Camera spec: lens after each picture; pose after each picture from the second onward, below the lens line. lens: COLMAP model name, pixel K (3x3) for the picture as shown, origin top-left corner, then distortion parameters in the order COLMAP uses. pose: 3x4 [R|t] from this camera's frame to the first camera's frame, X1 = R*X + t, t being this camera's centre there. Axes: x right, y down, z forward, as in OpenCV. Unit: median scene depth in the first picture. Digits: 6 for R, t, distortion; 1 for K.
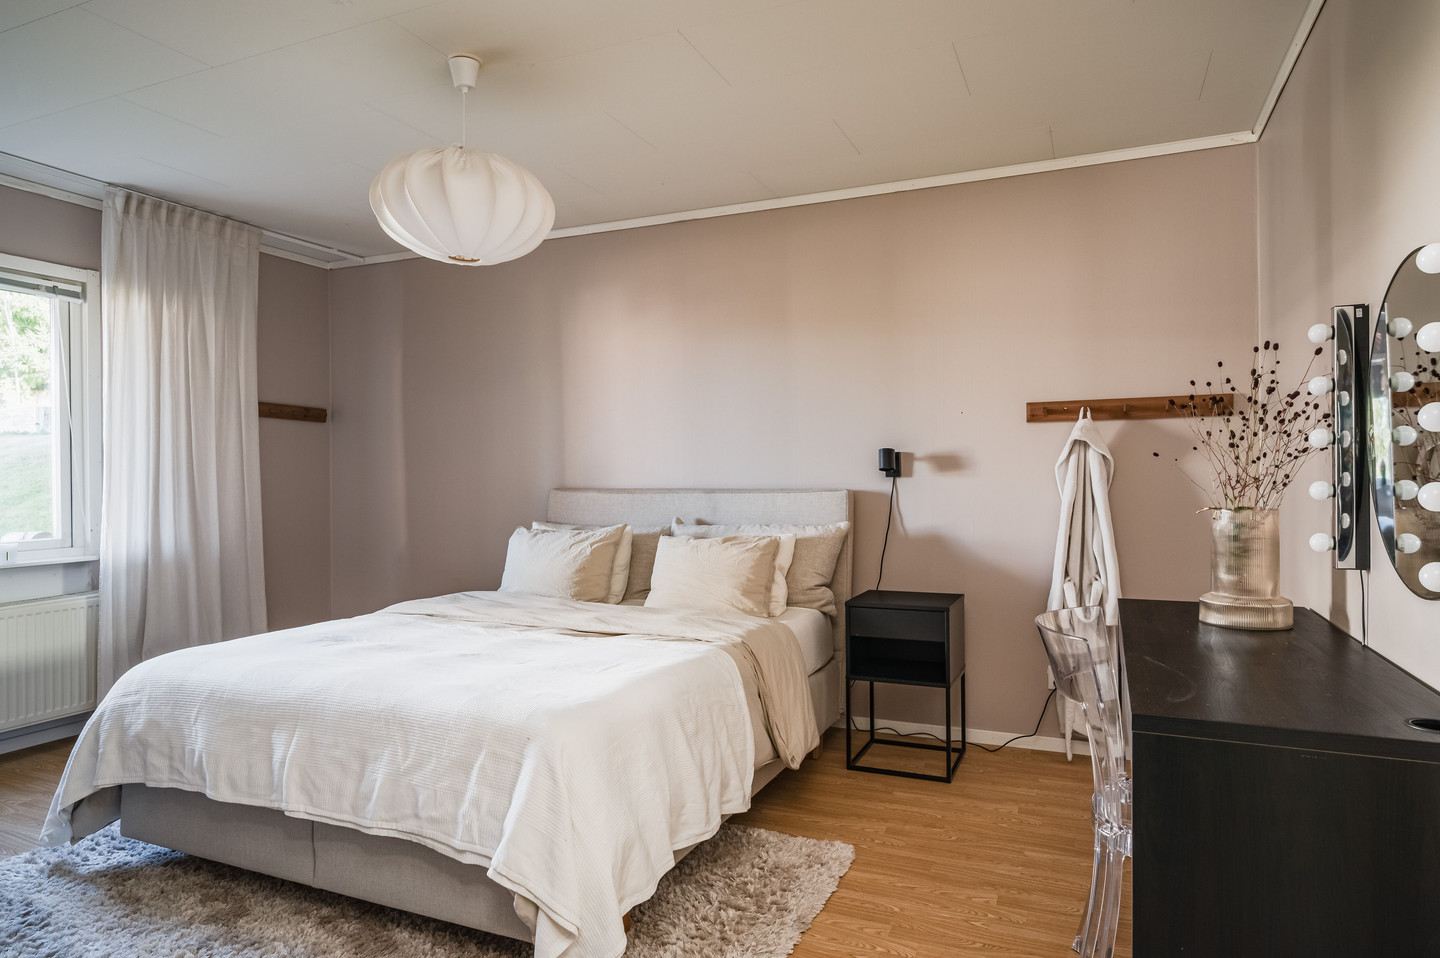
lens RADIAL K [[850.1, 0, 720.0], [0, 850.1, 479.0], [0, 0, 1]] dist [0.000948, 0.000175]
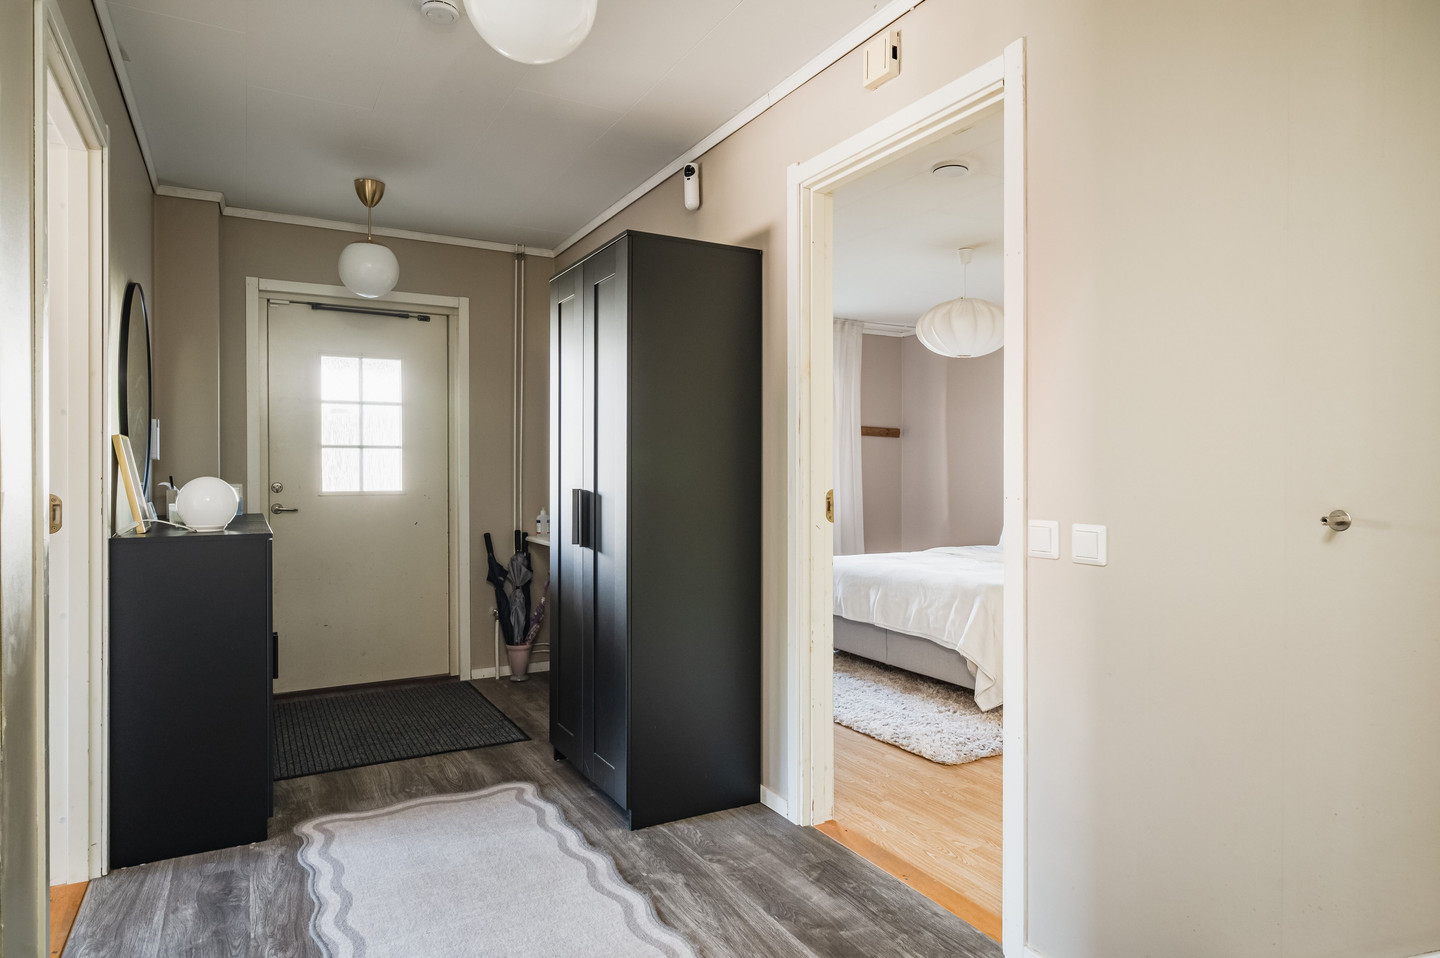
lens RADIAL K [[850.1, 0, 720.0], [0, 850.1, 479.0], [0, 0, 1]] dist [0.000948, 0.000175]
pose [[0.795040, 0.010571, -0.606464, 0.506744], [-0.008330, 0.999944, 0.006509, 0.001089], [0.606499, -0.000123, 0.795084, -1.003926]]
